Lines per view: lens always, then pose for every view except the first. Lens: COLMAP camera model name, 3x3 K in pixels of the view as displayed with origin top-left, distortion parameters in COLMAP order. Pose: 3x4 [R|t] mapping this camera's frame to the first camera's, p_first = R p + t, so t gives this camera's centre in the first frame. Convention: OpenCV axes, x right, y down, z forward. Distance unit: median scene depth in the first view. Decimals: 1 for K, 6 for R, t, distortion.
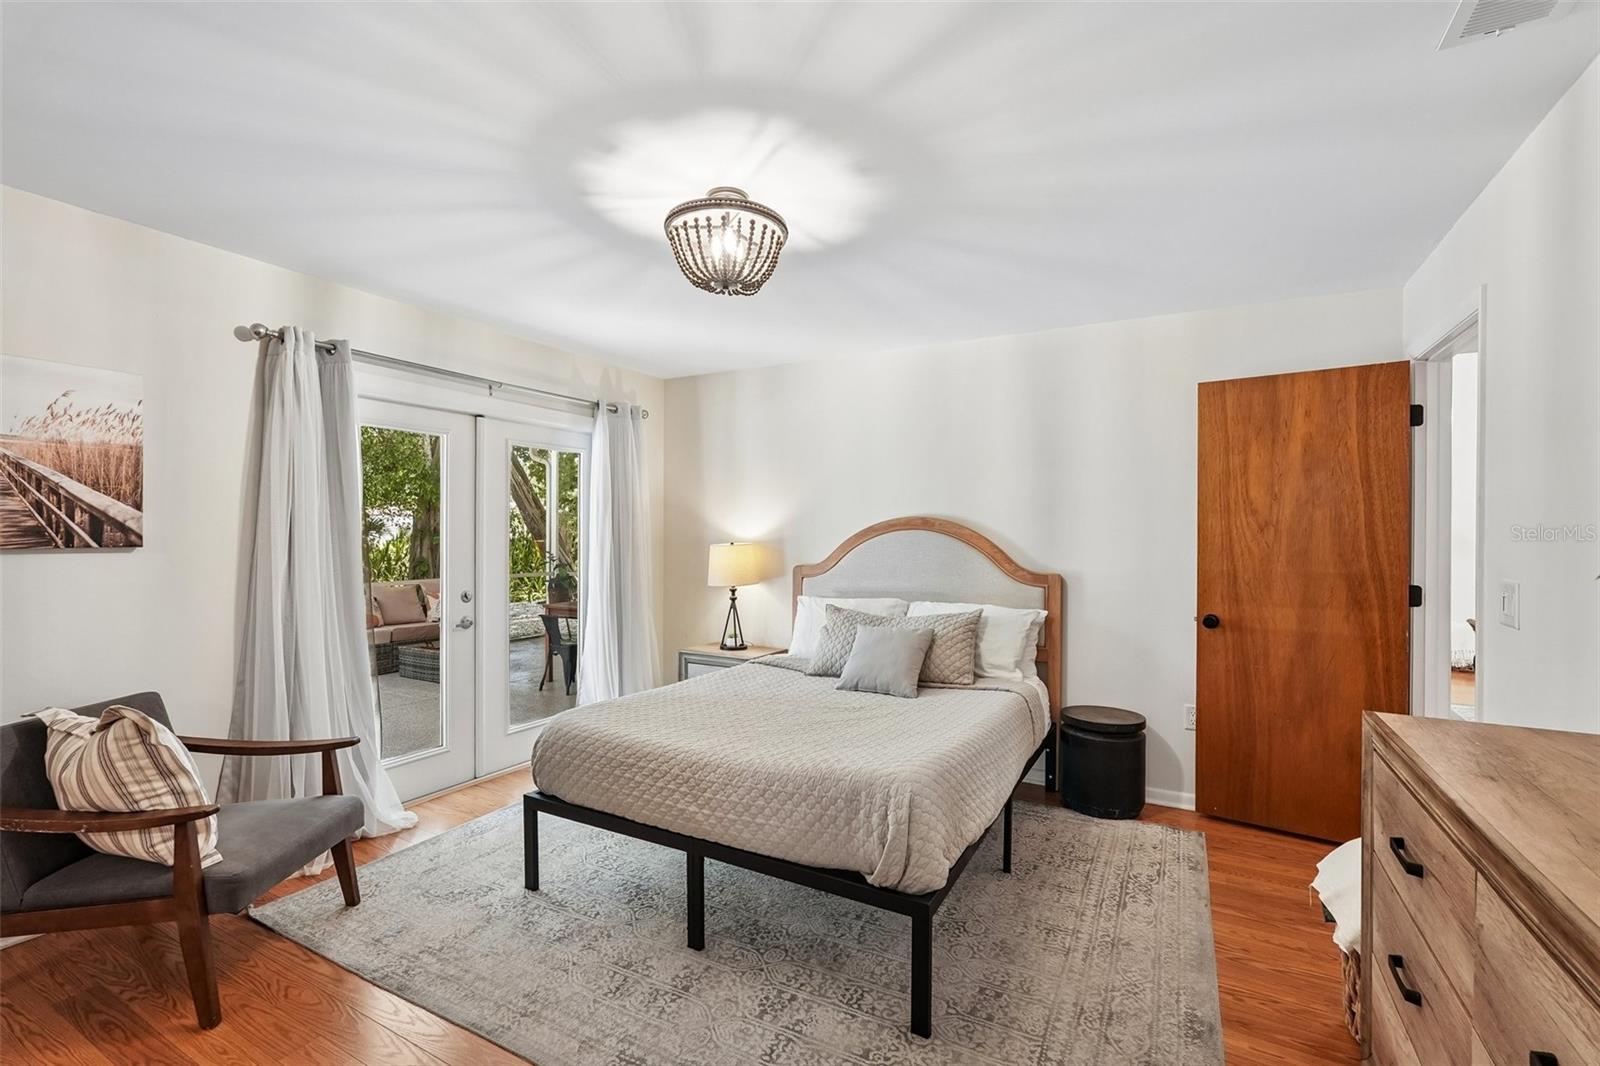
lens RADIAL K [[713.6, 0, 800.0], [0, 713.6, 533.0], [0, 0, 1]] dist [0.000421, 0.000741]
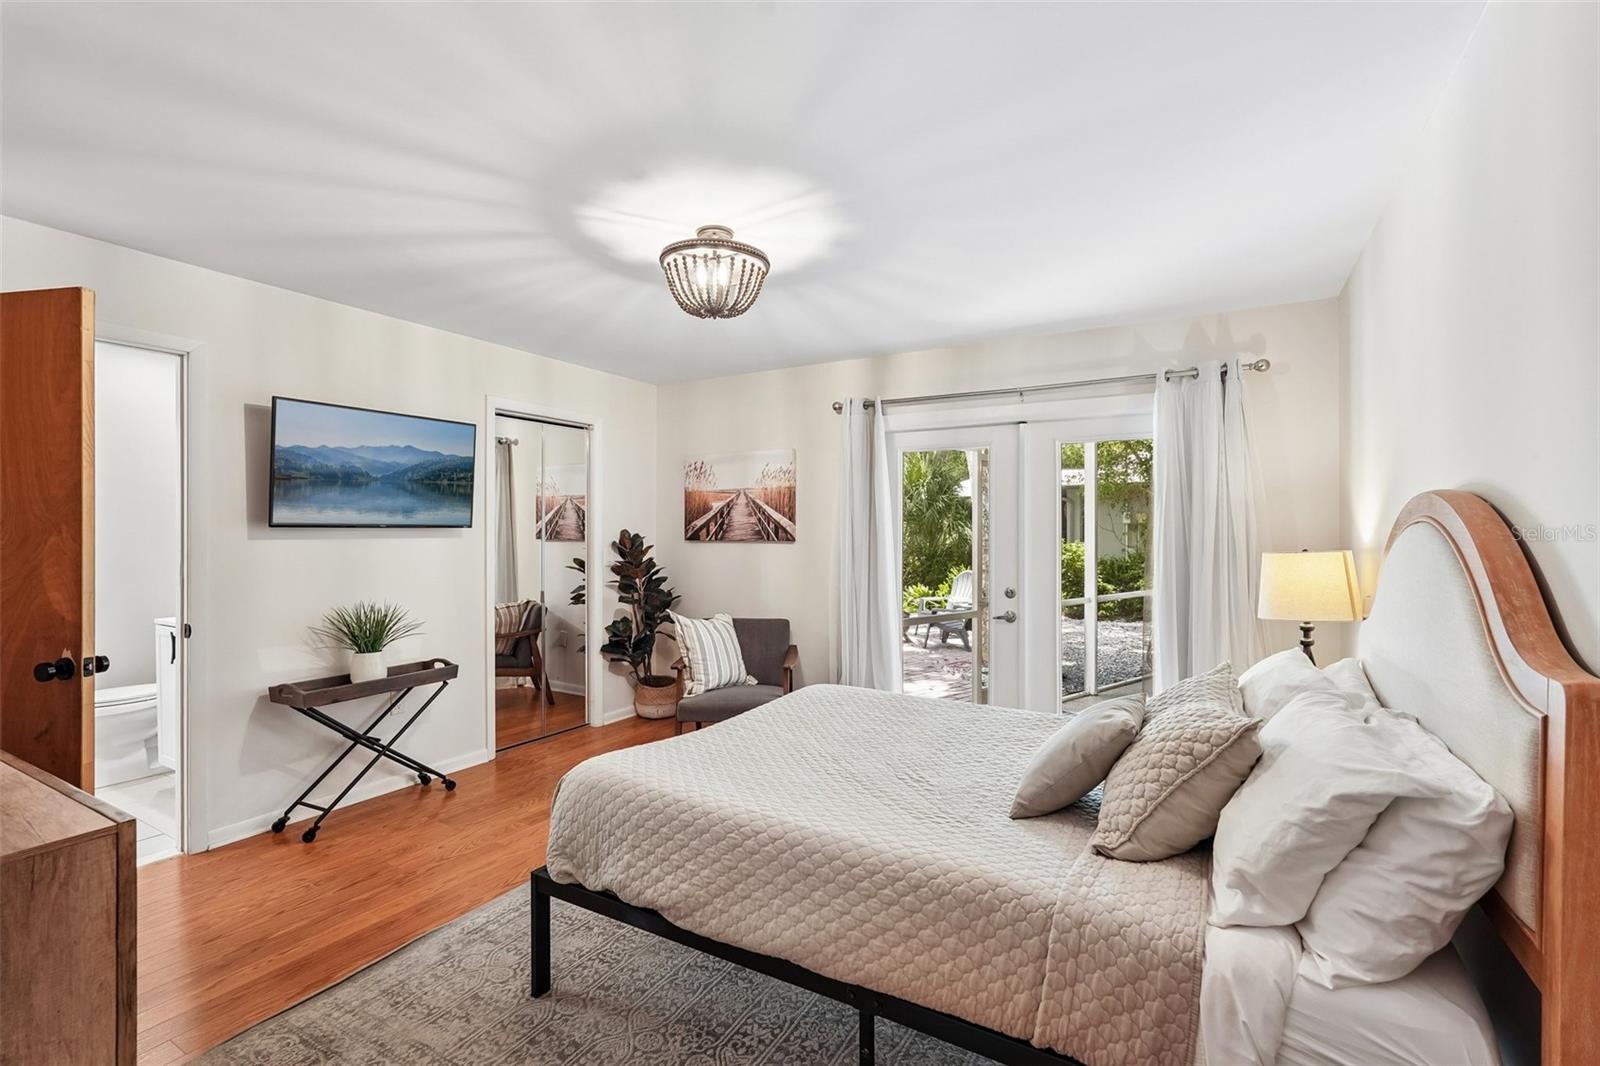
lens RADIAL K [[713.6, 0, 800.0], [0, 713.6, 533.0], [0, 0, 1]] dist [0.000421, 0.000741]
pose [[-0.016992, -0.000806, -0.999855, 0.789364], [-0.002062, 0.999998, -0.000771, 0.000143], [0.999854, 0.002048, -0.016994, 0.892240]]
